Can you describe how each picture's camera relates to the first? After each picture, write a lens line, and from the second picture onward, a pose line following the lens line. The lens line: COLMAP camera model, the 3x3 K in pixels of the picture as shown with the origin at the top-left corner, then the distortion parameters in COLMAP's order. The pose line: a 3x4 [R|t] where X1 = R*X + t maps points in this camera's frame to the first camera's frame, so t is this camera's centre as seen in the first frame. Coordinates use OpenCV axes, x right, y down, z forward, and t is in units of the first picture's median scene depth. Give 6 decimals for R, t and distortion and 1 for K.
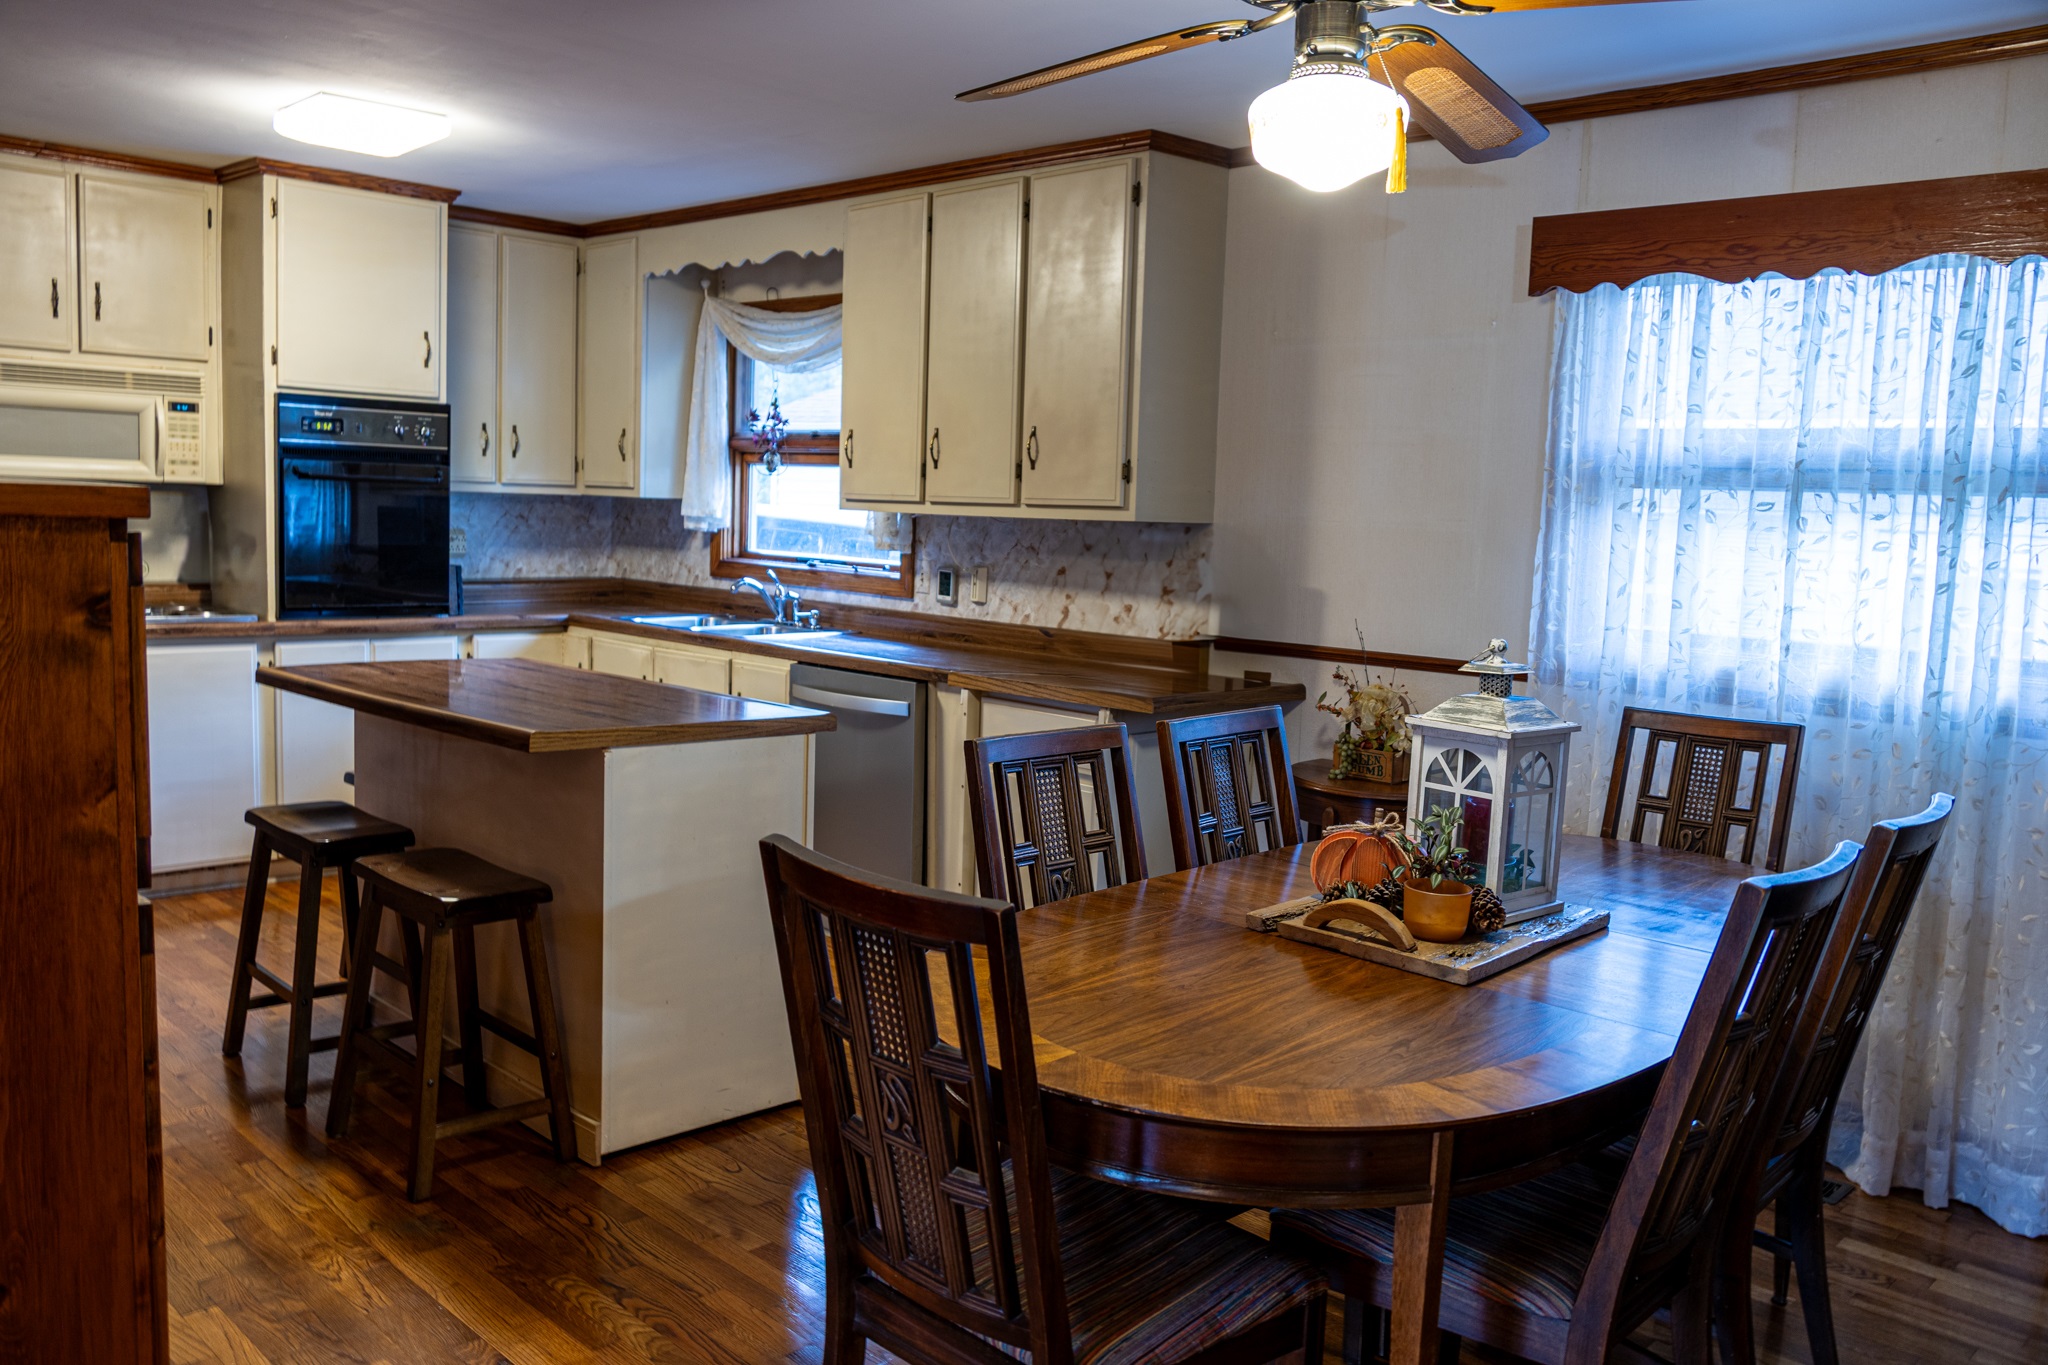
lens RADIAL K [[1613.0, 0, 1035.9], [0, 1613.0, 681.9], [0, 0, 1]] dist [-0.044723, 0.007378]
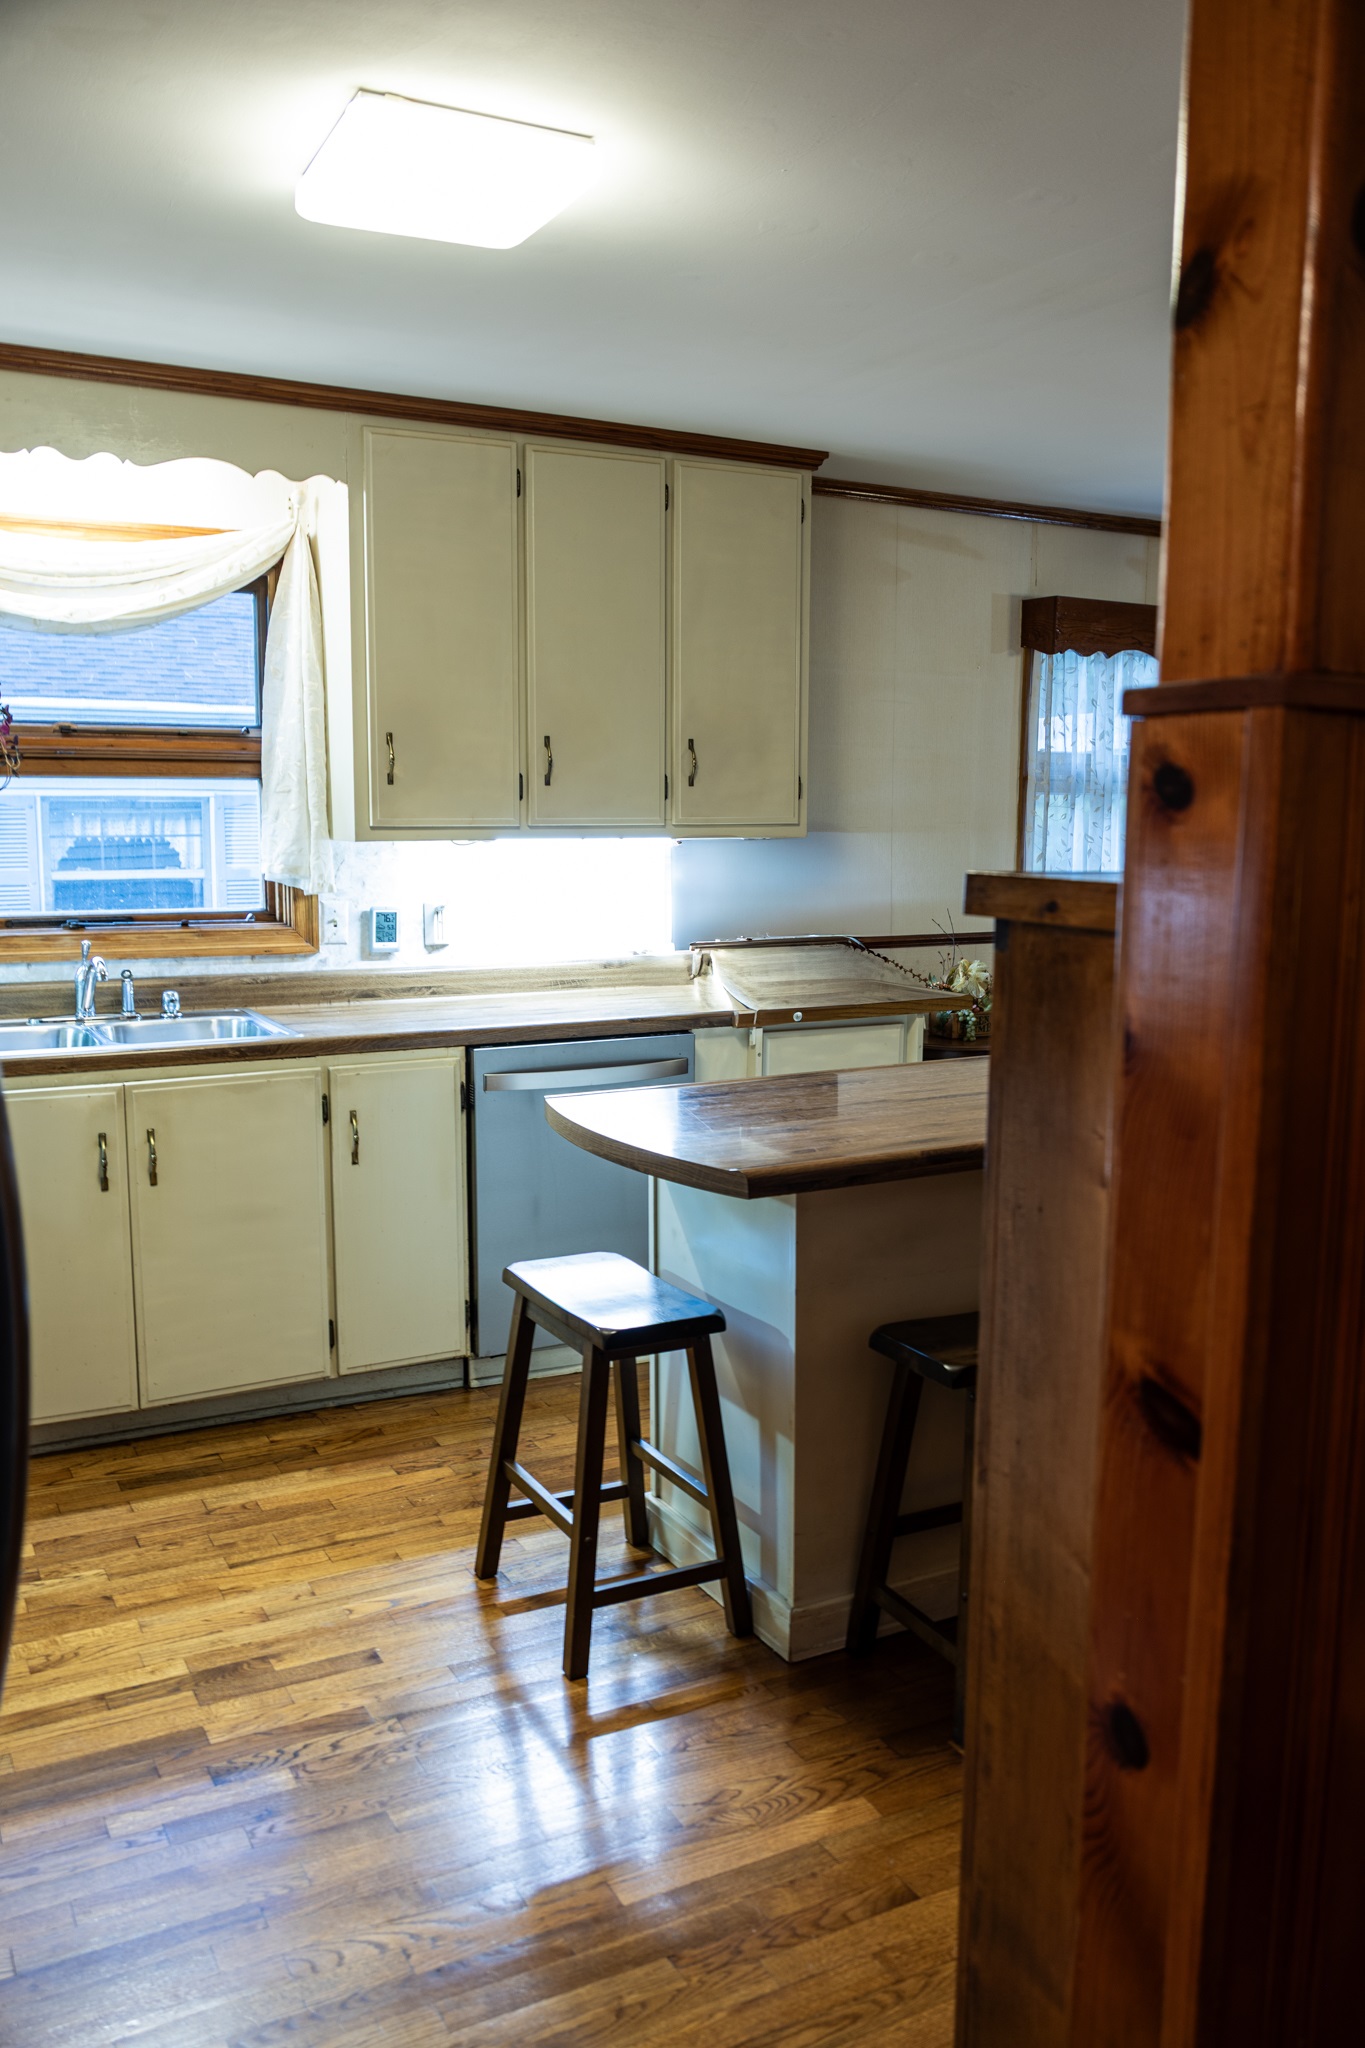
lens RADIAL K [[1613.0, 0, 684.8], [0, 1613.0, 1023.8], [0, 0, 1]] dist [-0.044723, 0.007378]
pose [[0.291945, -0.164272, 0.942222, -1.127530], [0.110743, 0.984320, 0.137298, -0.157132], [-0.950002, 0.064261, 0.305559, 0.916844]]
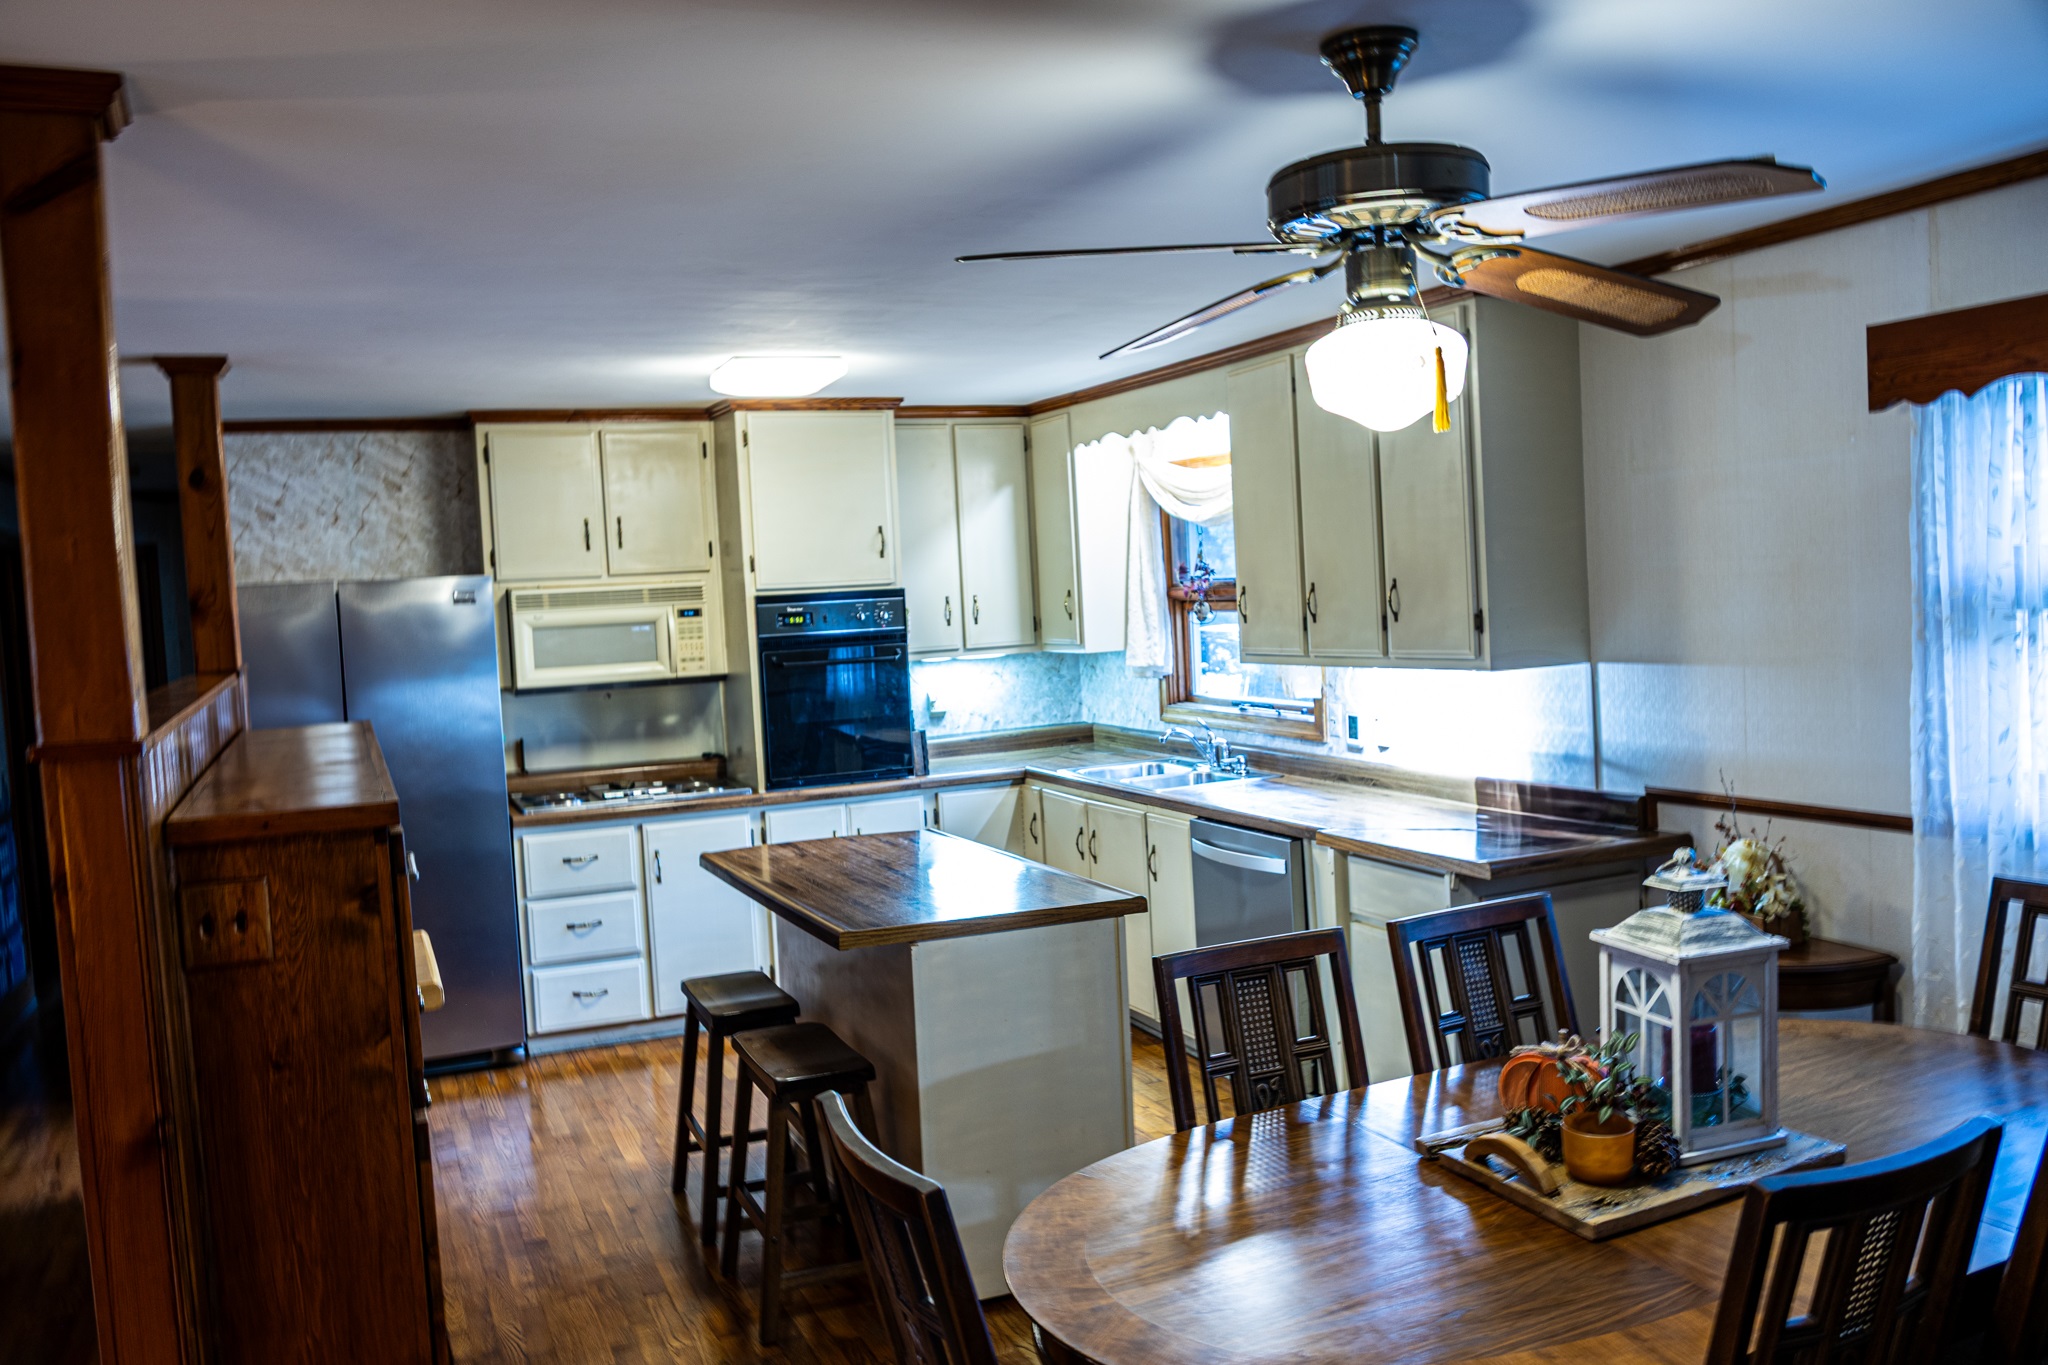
lens RADIAL K [[1613.0, 0, 1017.5], [0, 1613.0, 675.1], [0, 0, 1]] dist [-0.044723, 0.007378]
pose [[0.921817, -0.064897, -0.382155, 0.201079], [0.044248, 0.997058, -0.062586, -0.059339], [0.385093, 0.040783, 0.921976, -0.005173]]
